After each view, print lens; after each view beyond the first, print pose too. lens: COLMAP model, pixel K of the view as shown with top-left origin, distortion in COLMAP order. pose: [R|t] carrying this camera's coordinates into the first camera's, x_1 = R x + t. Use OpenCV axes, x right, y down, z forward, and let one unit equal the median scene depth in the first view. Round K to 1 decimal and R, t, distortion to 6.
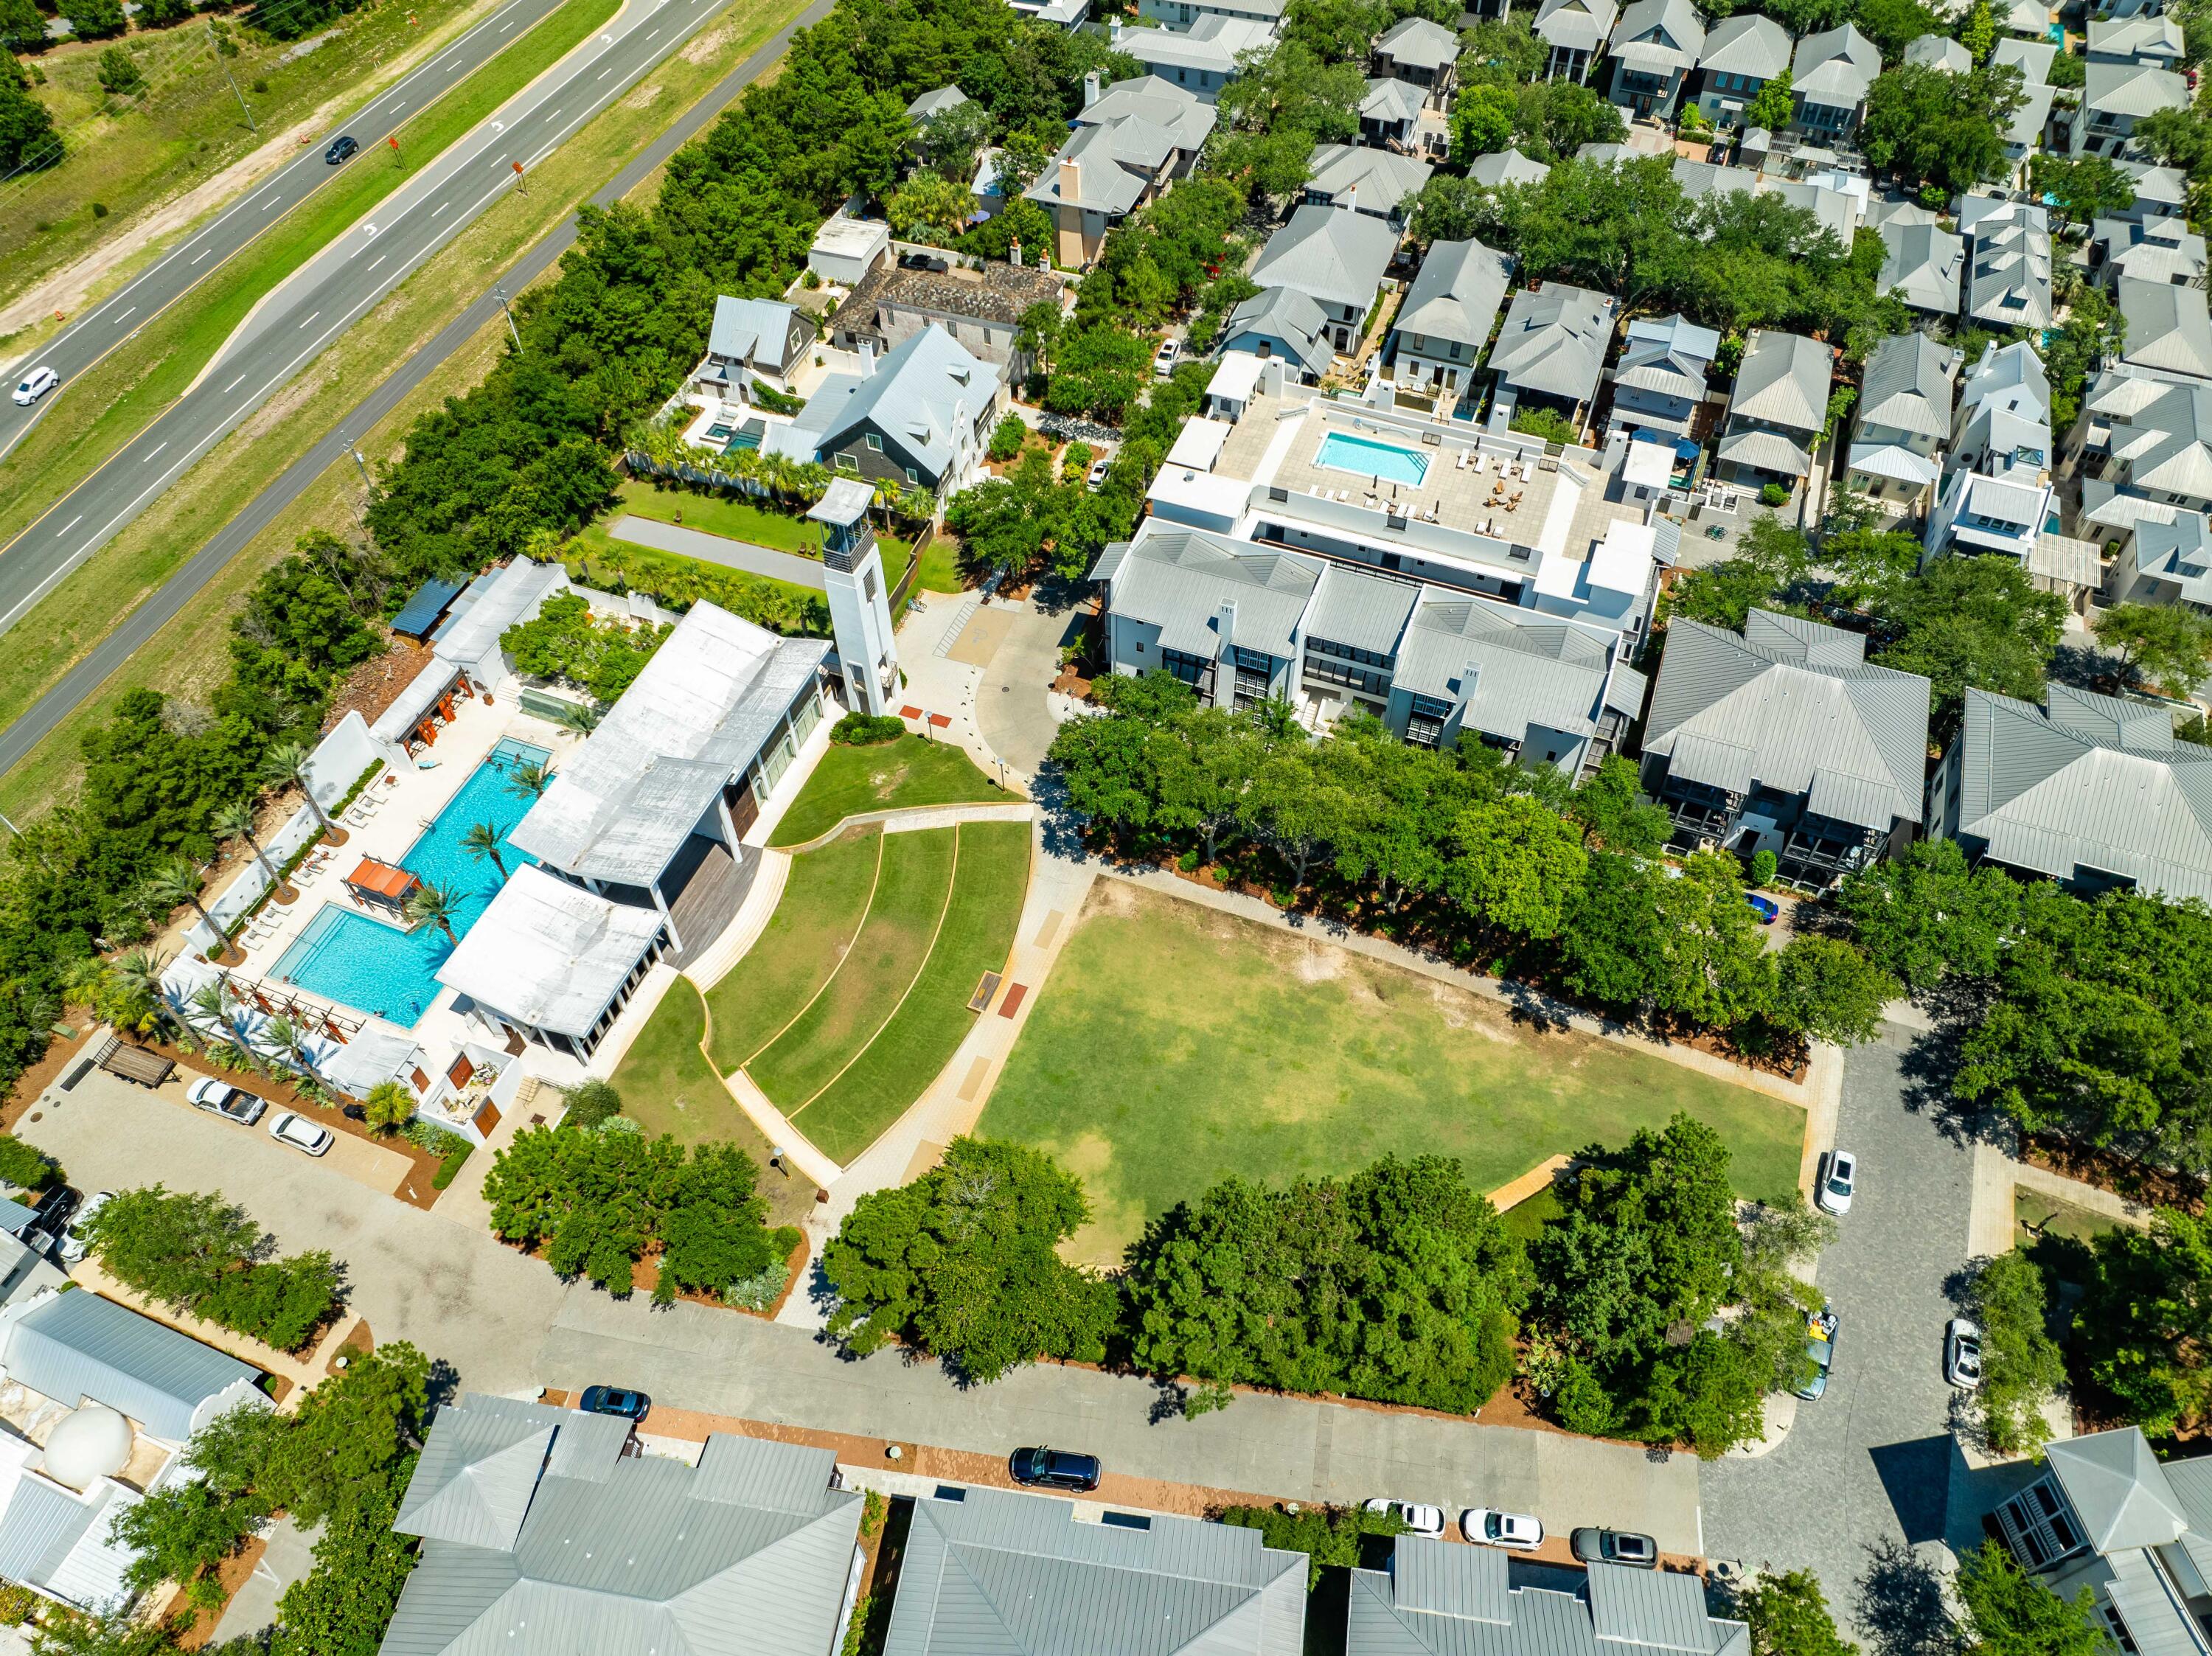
lens RADIAL K [[1499.1, 0, 1106.0], [0, 1499.1, 828.0], [0, 0, 1]] dist [-0.010551, 0.002196]
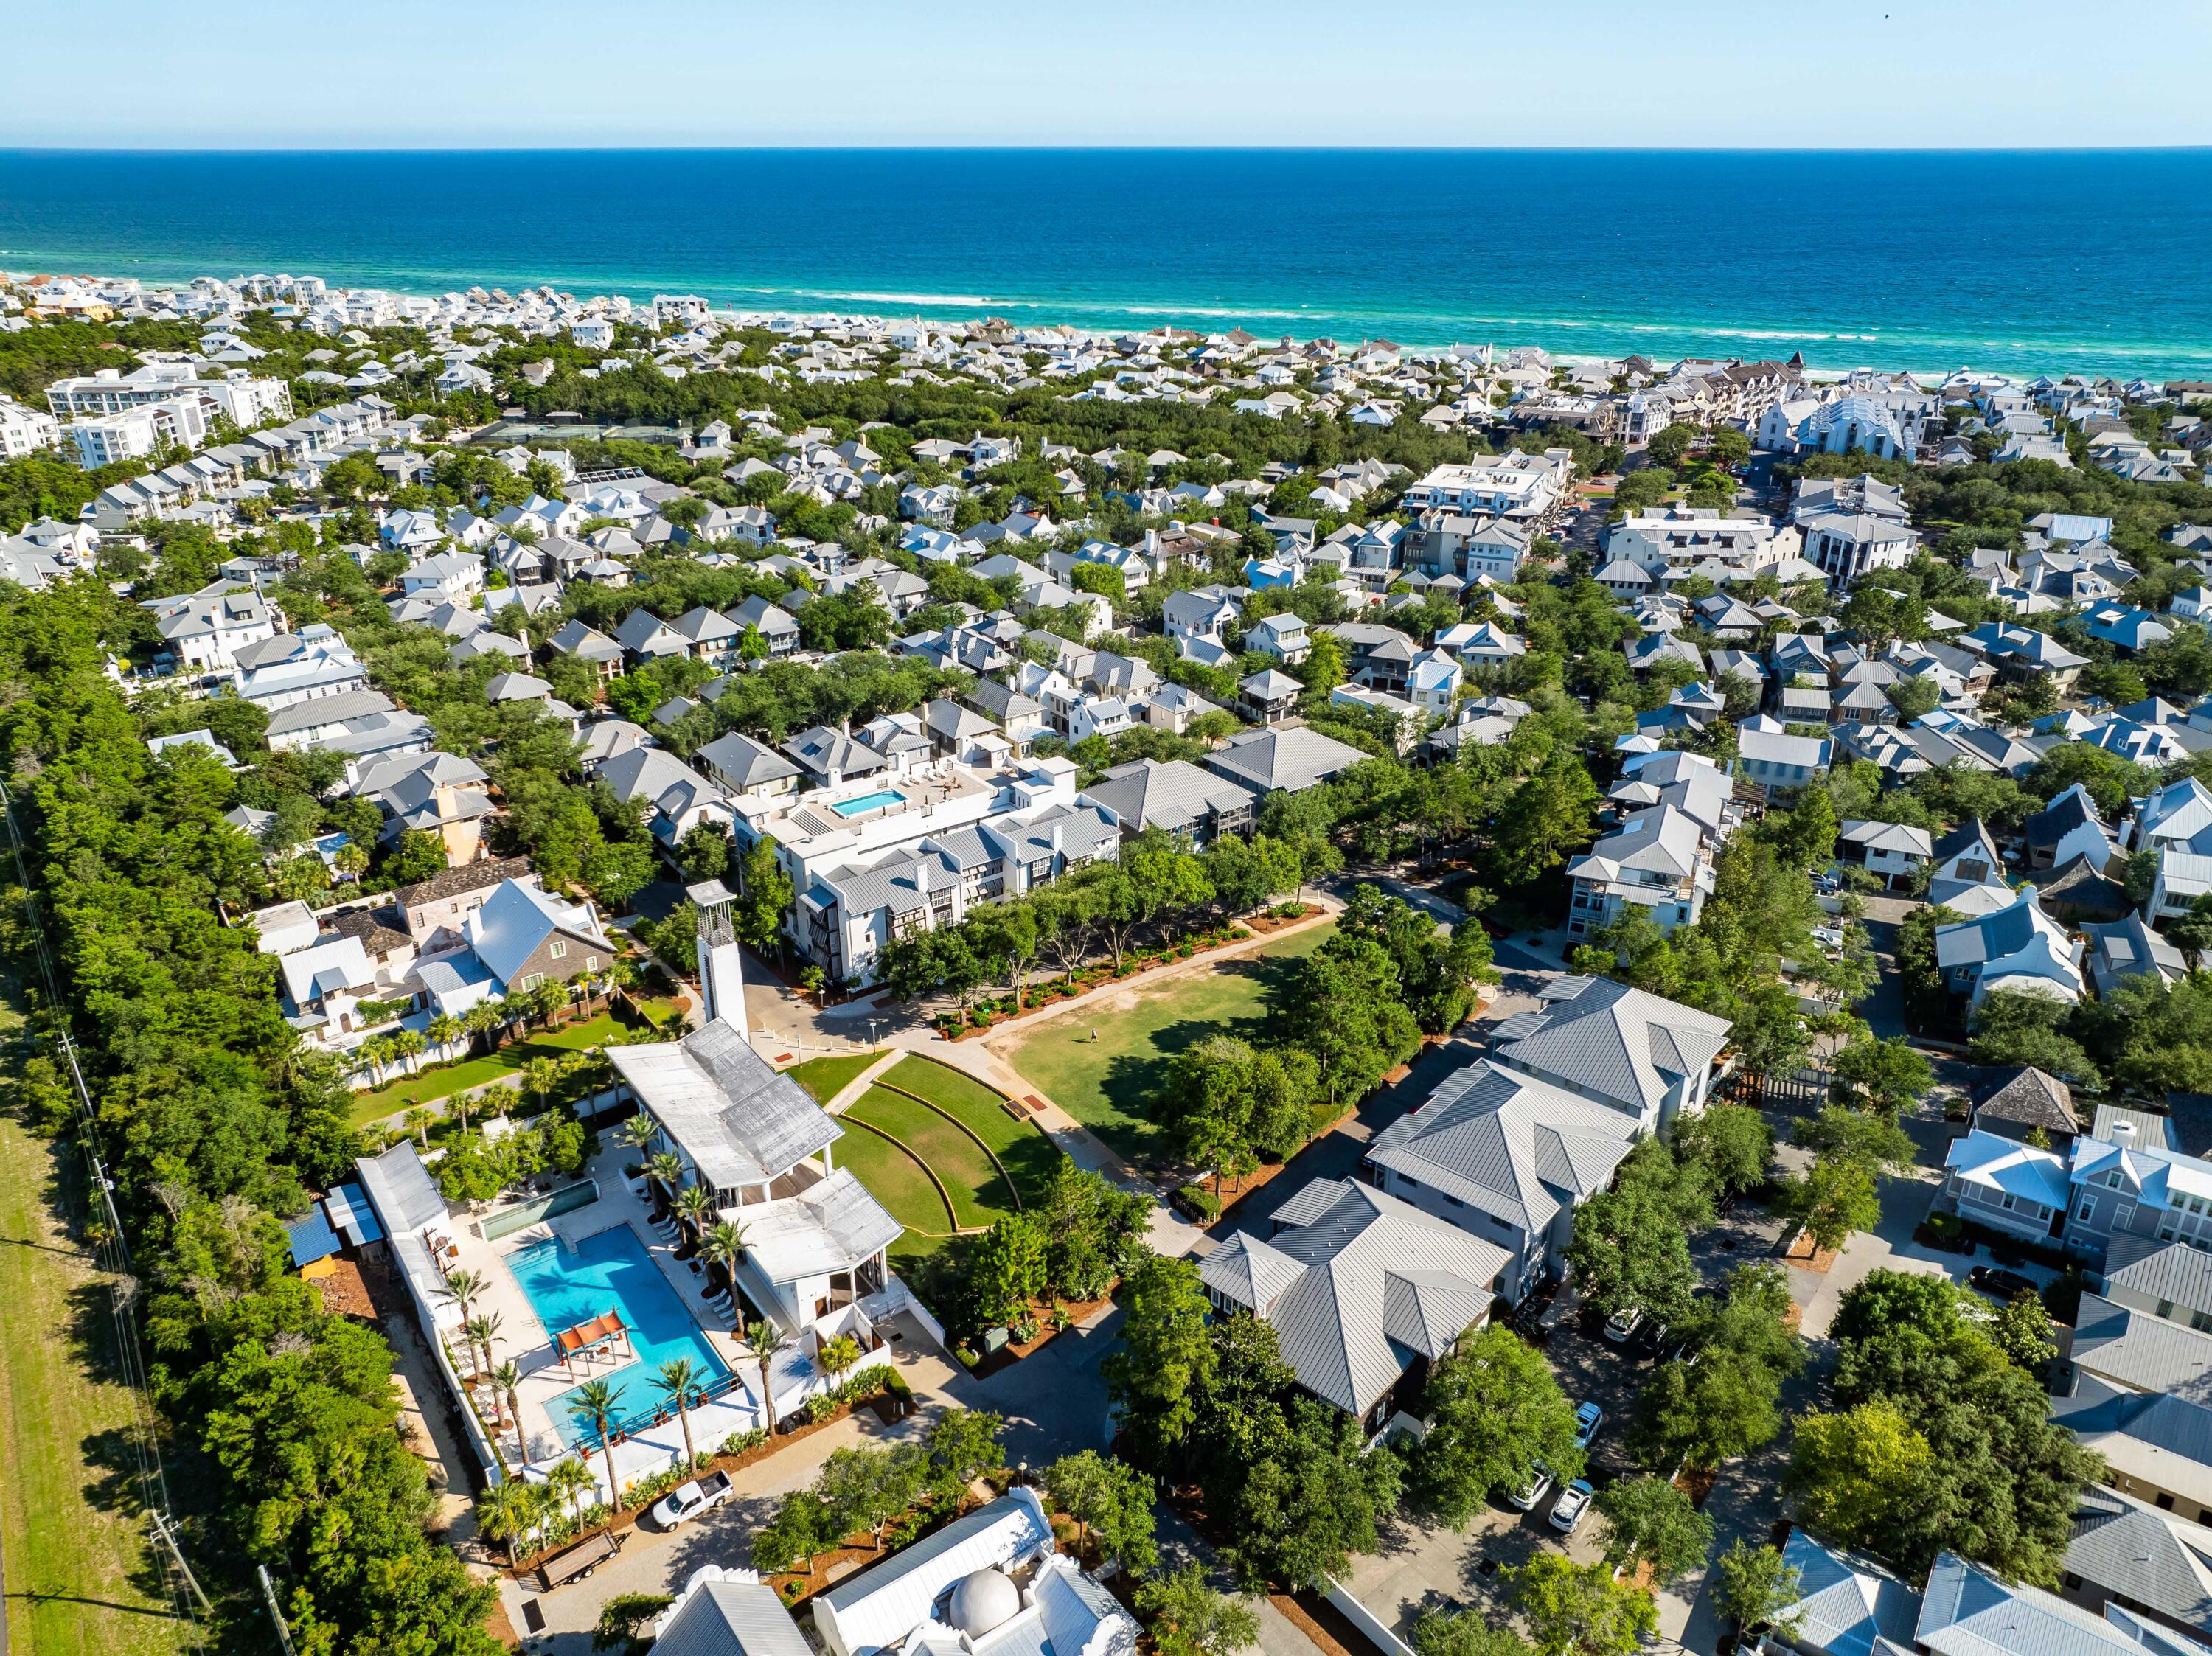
lens RADIAL K [[1544.4, 0, 1106.0], [0, 1544.4, 828.0], [0, 0, 1]] dist [-0.003529, 0.000501]
pose [[0.536871, -0.341945, 0.771261, -1.063243], [0.661605, 0.737893, -0.133390, 0.162422], [-0.523496, 0.581883, 0.622386, -0.080307]]
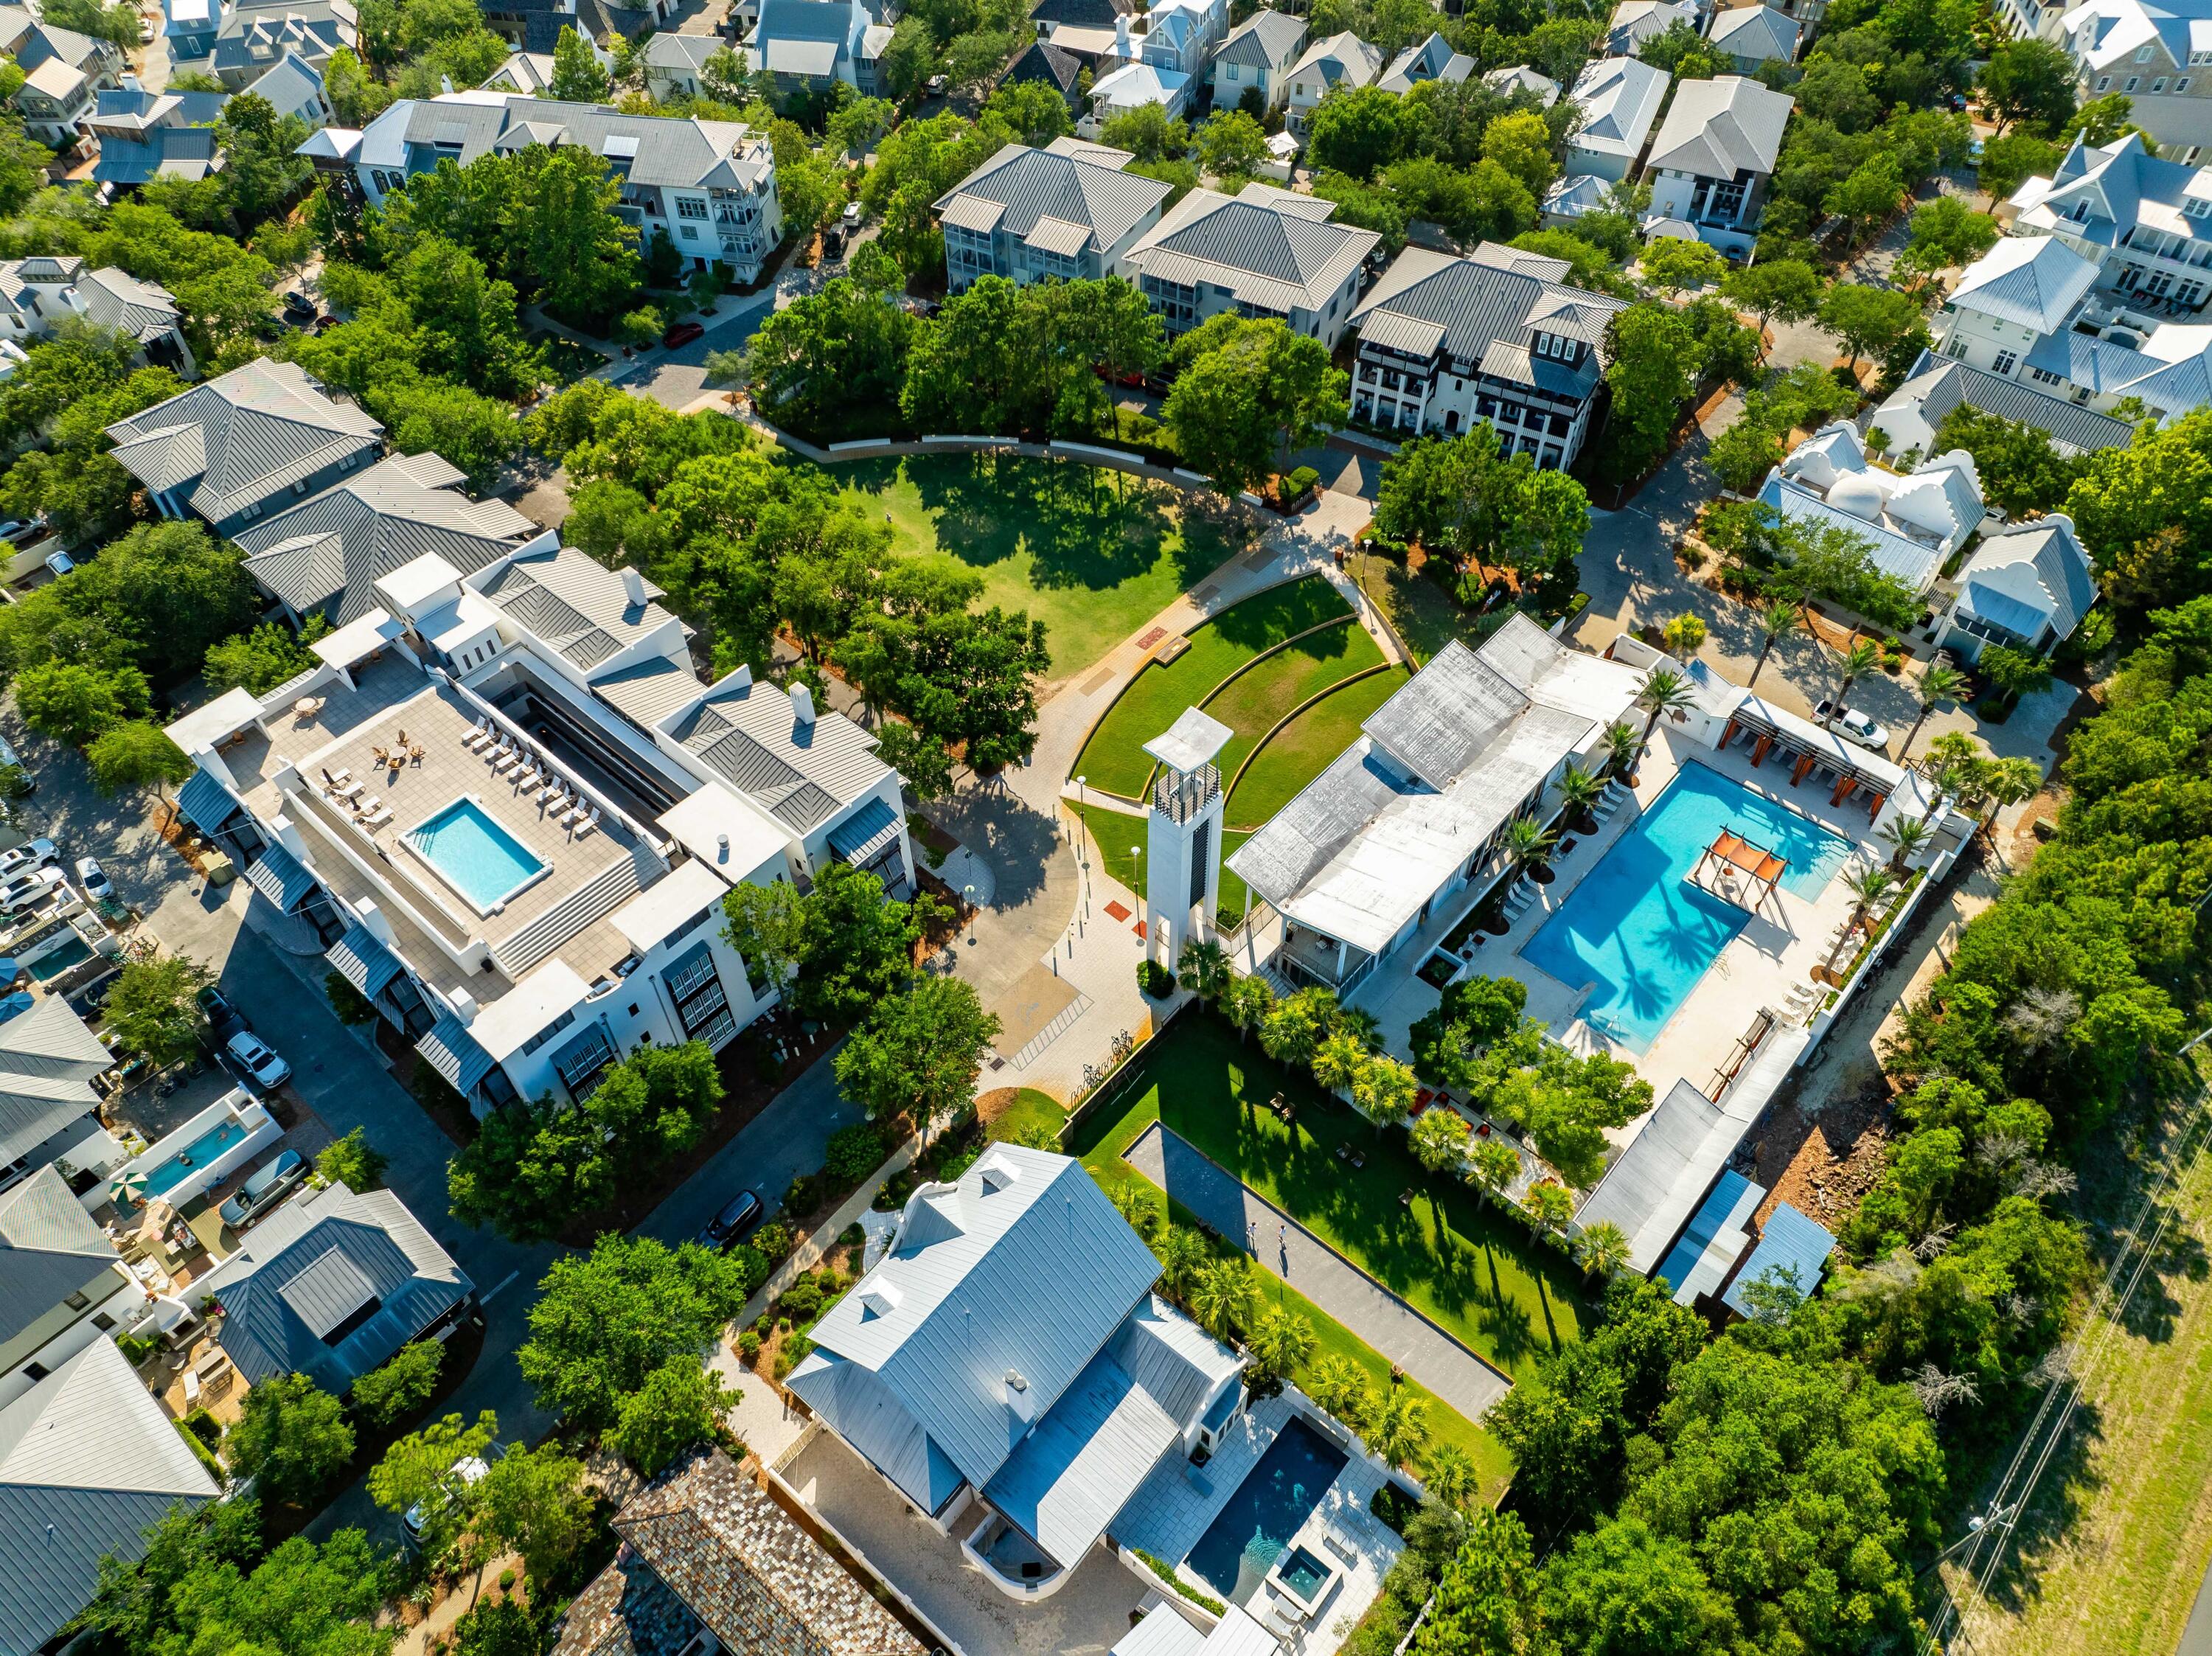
lens RADIAL K [[1533.6, 0, 1106.0], [0, 1533.6, 828.0], [0, 0, 1]] dist [-0.002757, 0.002977]
pose [[-0.935304, -0.257850, 0.242319, -0.354023], [0.288046, -0.157085, 0.944645, -1.042360], [-0.205512, 0.953330, 0.221195, 0.900760]]
